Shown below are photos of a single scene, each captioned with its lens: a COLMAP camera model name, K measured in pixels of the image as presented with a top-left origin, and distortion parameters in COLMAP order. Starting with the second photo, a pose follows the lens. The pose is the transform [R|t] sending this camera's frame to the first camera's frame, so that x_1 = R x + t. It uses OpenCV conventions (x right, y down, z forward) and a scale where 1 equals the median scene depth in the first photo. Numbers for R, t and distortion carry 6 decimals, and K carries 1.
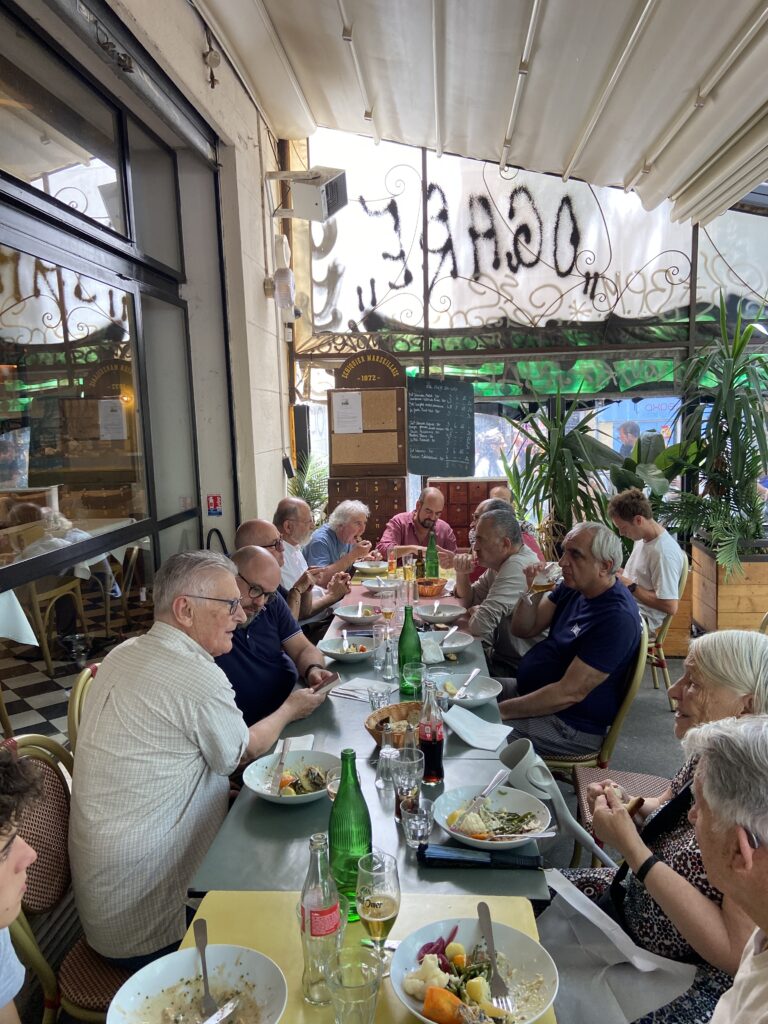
lens RADIAL K [[785.8, 0, 384.0], [0, 785.8, 512.0], [0, 0, 1]] dist [0.004693, -0.001899]
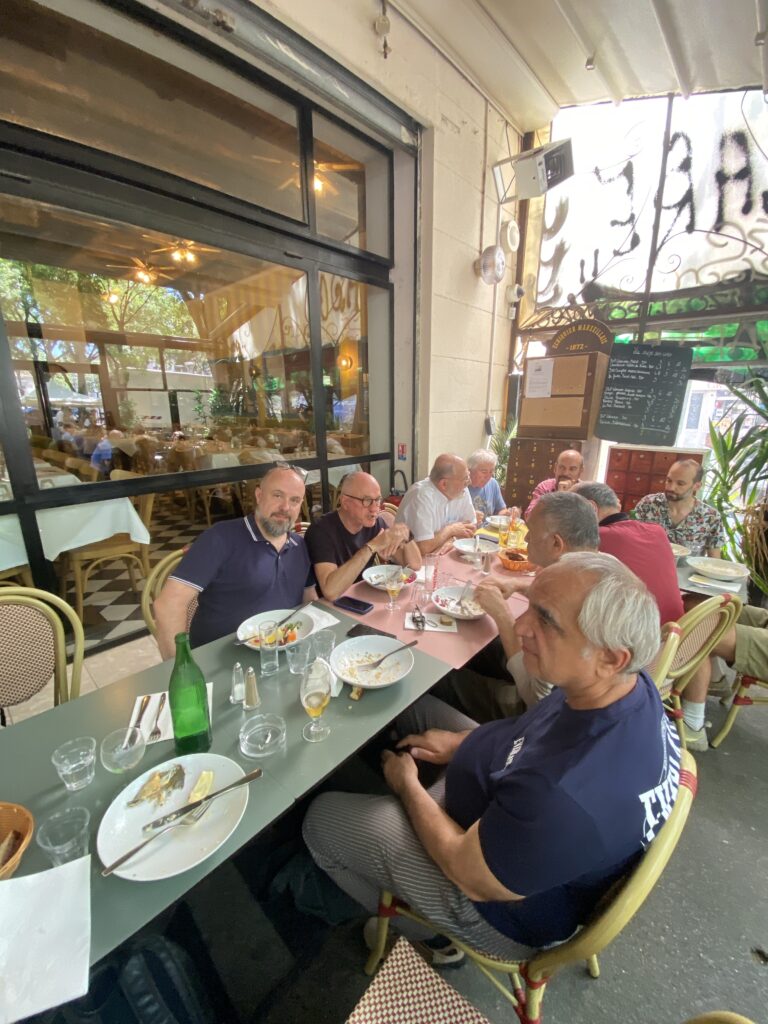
lens RADIAL K [[417.8, 0, 376.8], [0, 417.8, 507.4], [0, 0, 1]] dist [-0.000897, -0.013940]
pose [[0.789510, 0.170016, -0.589719, 0.139853], [-0.085726, 0.981994, 0.168340, -0.025608], [0.607721, -0.082352, 0.789869, 0.355330]]
